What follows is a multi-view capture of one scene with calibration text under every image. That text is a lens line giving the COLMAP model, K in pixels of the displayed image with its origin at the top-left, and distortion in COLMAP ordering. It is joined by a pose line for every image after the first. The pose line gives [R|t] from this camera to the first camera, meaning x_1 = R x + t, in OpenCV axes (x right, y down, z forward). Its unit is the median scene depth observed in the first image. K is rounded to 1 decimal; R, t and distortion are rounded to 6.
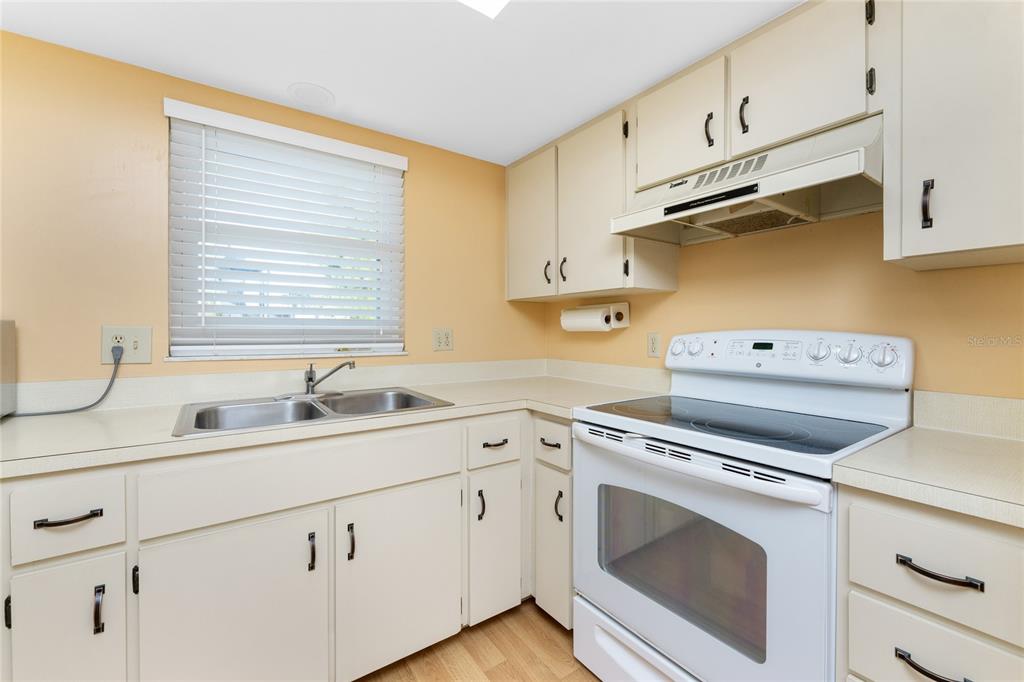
lens RADIAL K [[414.2, 0, 494.7], [0, 414.2, 330.6], [0, 0, 1]] dist [0.000039, -0.000163]
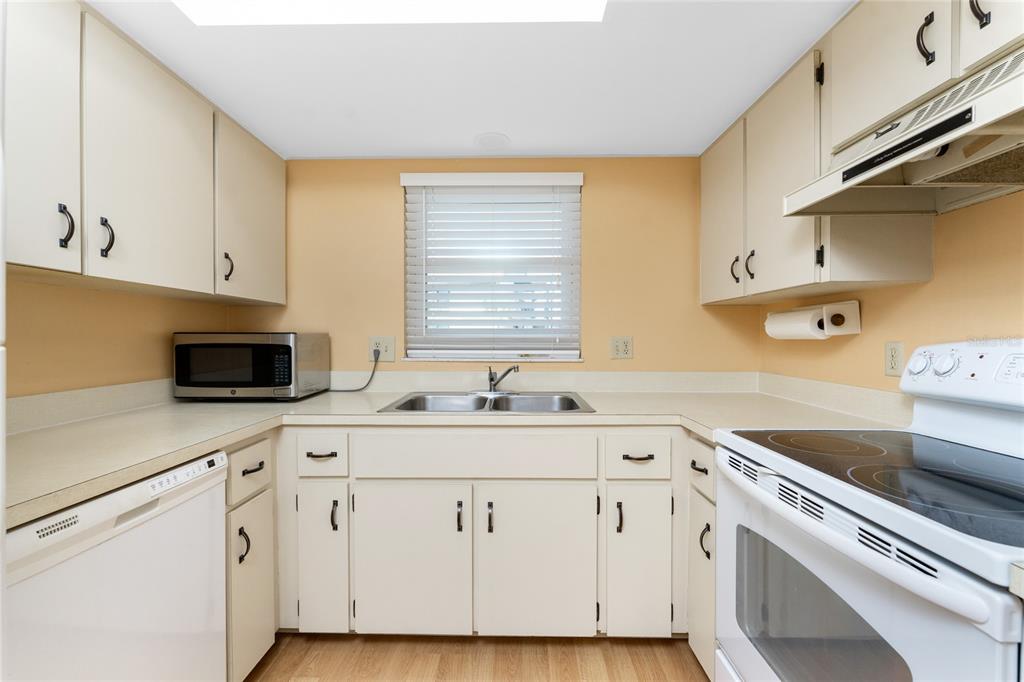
lens RADIAL K [[411.7, 0, 512.0], [0, 411.7, 341.0], [0, 0, 1]] dist [-0.001518, -0.000318]
pose [[0.821877, 0.002955, -0.569658, 0.293812], [0.000792, 0.999980, 0.006331, -0.001100], [0.569665, -0.005654, 0.821858, 0.056510]]
